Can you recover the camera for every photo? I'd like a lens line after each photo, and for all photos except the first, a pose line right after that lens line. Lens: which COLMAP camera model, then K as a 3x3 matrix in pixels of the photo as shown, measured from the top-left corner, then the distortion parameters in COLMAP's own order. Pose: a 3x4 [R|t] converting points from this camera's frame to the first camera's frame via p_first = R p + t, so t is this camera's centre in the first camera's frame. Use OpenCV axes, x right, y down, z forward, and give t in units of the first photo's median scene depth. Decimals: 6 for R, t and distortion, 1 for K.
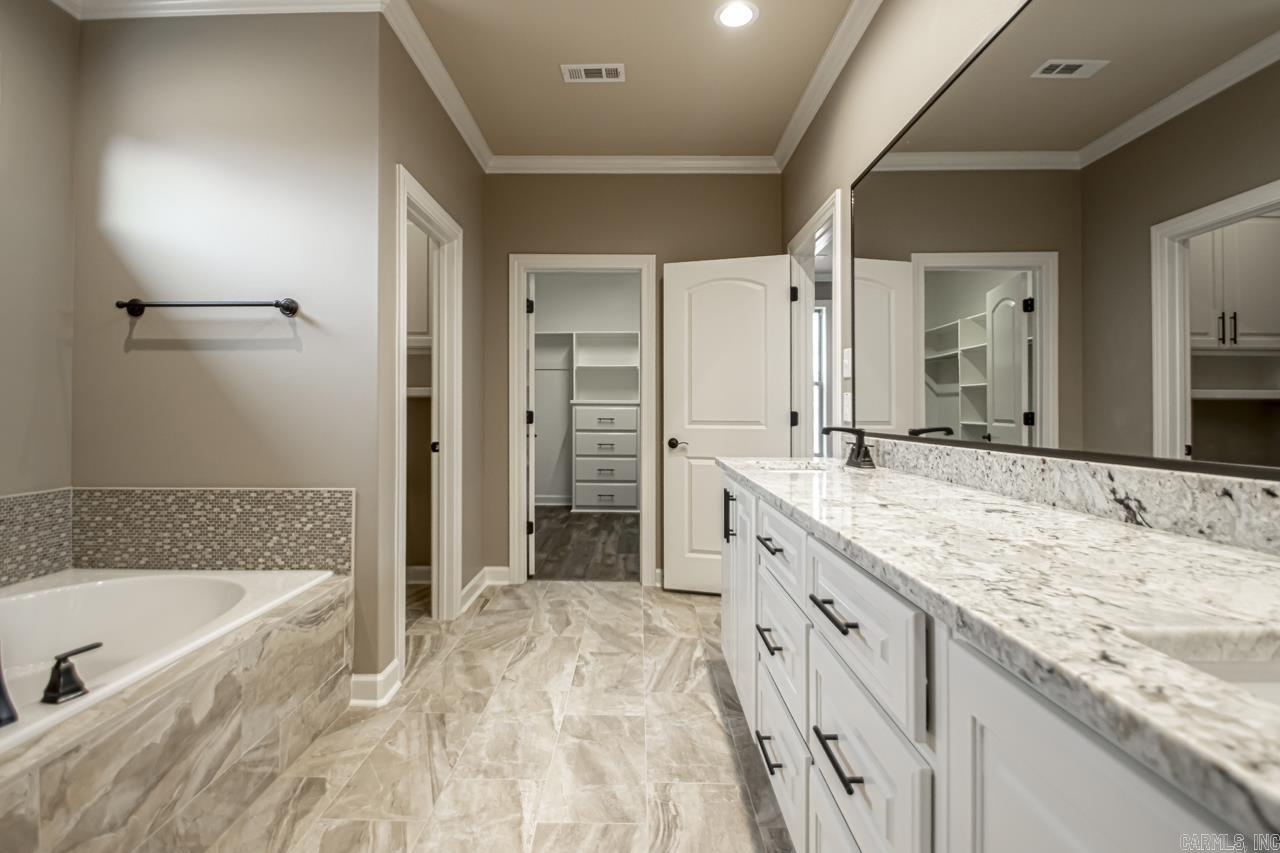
lens RADIAL K [[609.2, 0, 615.9], [0, 609.2, 387.3], [0, 0, 1]] dist [0.036699, -0.023372]
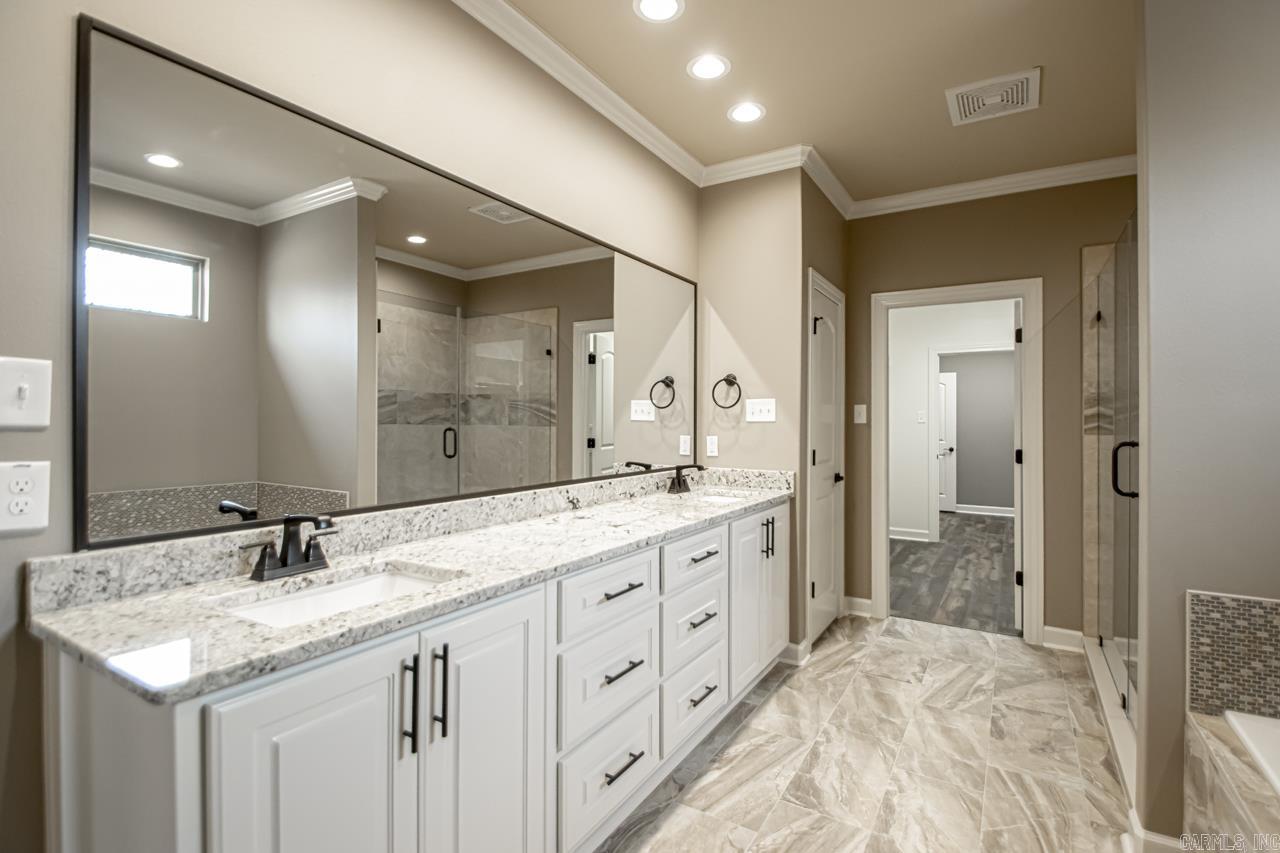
lens RADIAL K [[596.7, 0, 655.3], [0, 596.7, 416.6], [0, 0, 1]] dist [0.023881, -0.021696]
pose [[-0.878052, -0.004435, 0.478545, -0.206002], [-0.028229, 0.998696, -0.042540, -0.016198], [-0.477732, -0.050861, -0.877032, 1.185514]]
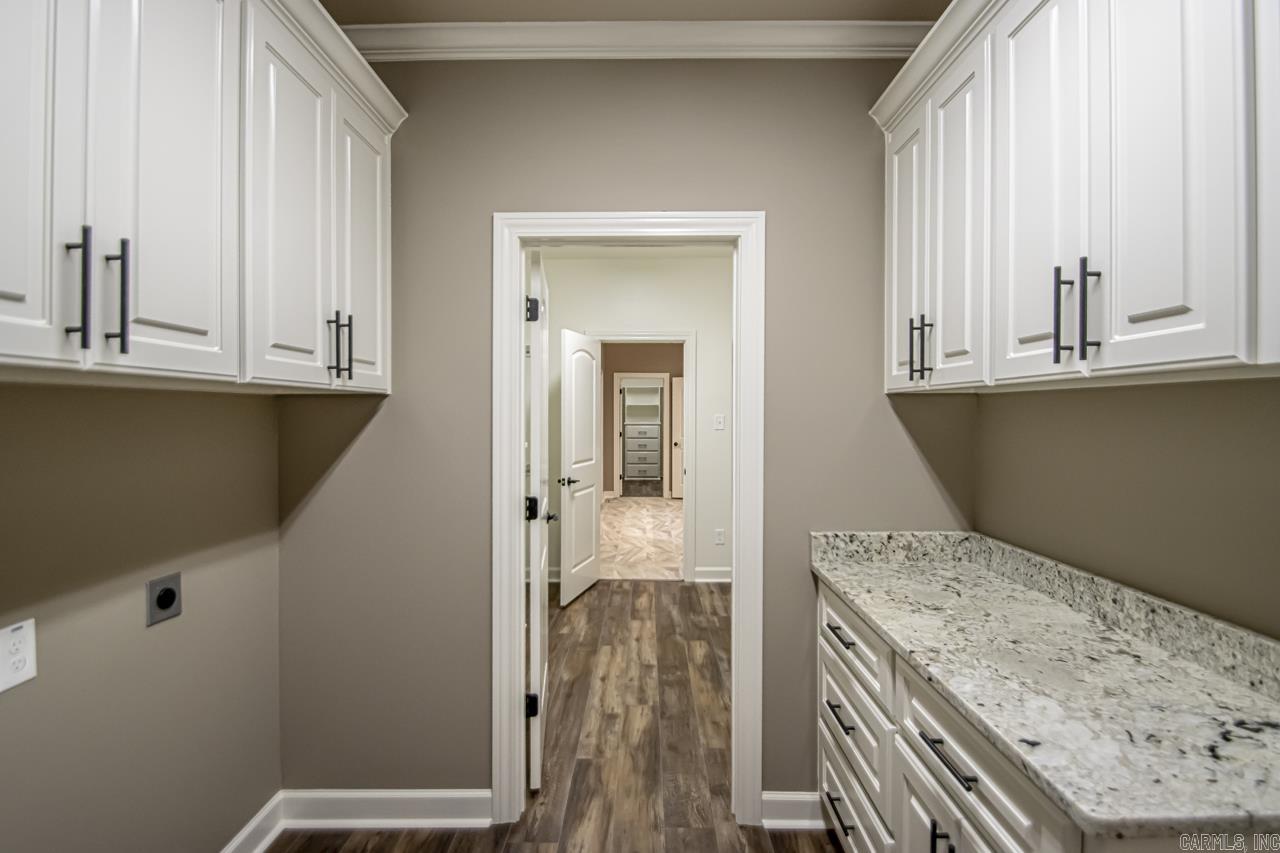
lens RADIAL K [[625.7, 0, 656.5], [0, 625.7, 430.7], [0, 0, 1]] dist [0.025565, -0.025978]
pose [[0.998516, -0.006367, 0.054085, -0.198553], [0.002644, 0.997638, 0.068638, -0.222414], [-0.054394, -0.068393, 0.996175, -2.474923]]
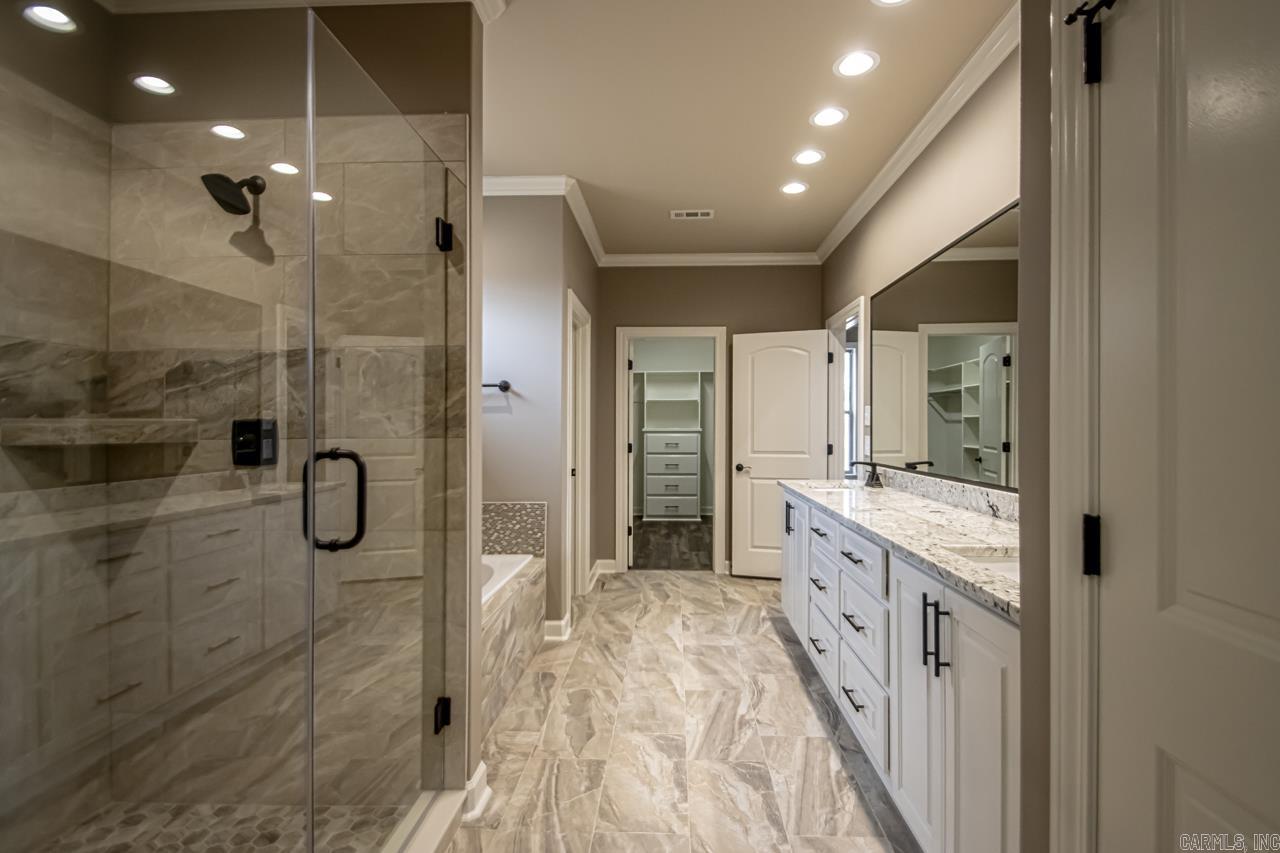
lens RADIAL K [[594.9, 0, 648.1], [0, 594.9, 424.8], [0, 0, 1]] dist [0.024576, -0.024725]
pose [[0.999960, -0.006288, -0.006404, -0.138156], [0.006526, 0.999265, 0.037781, -0.074376], [0.006162, -0.037821, 0.999266, -0.432440]]
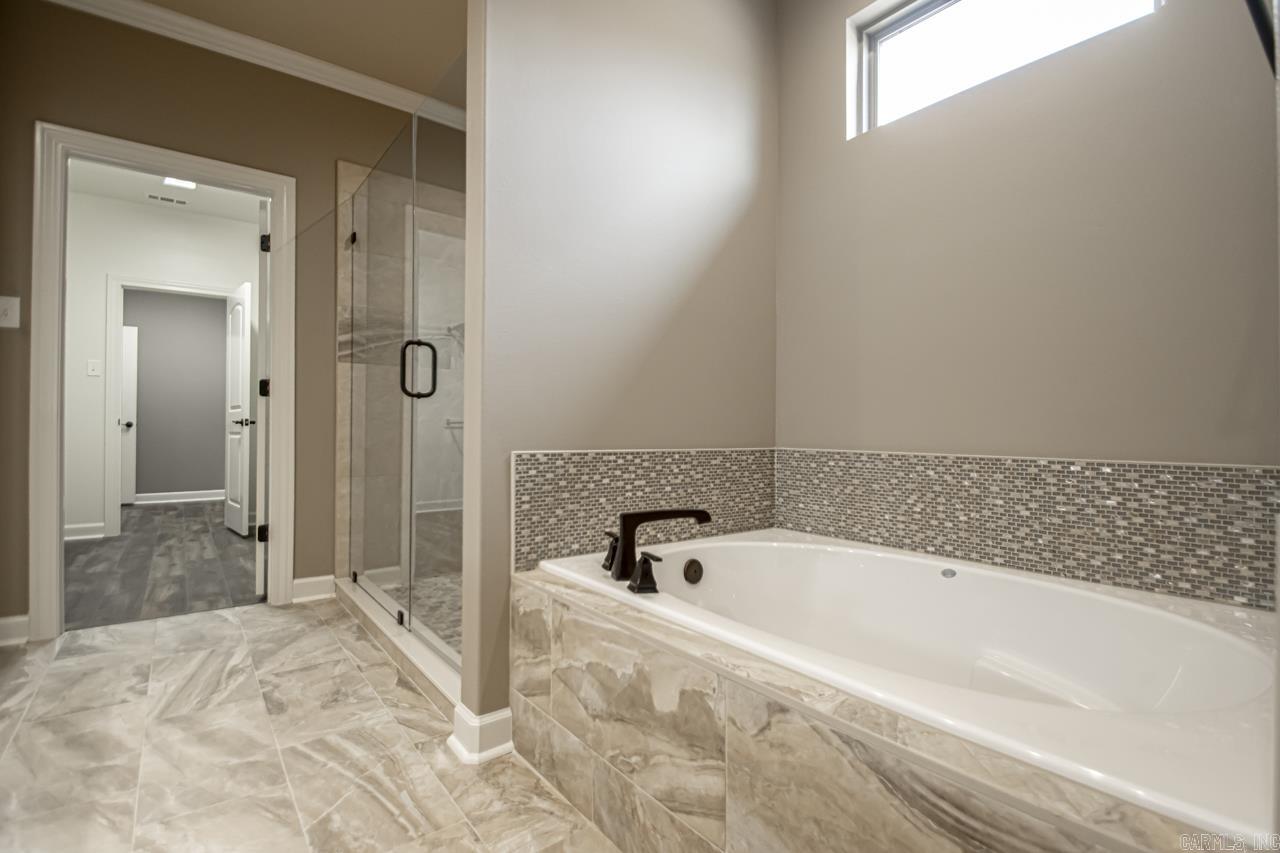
lens RADIAL K [[594.9, 0, 648.1], [0, 594.9, 424.8], [0, 0, 1]] dist [0.024576, -0.024725]
pose [[-0.763618, -0.011644, -0.645563, -0.102035], [0.018272, 0.999047, -0.039632, 0.124129], [0.645410, -0.042060, -0.762678, 0.920933]]
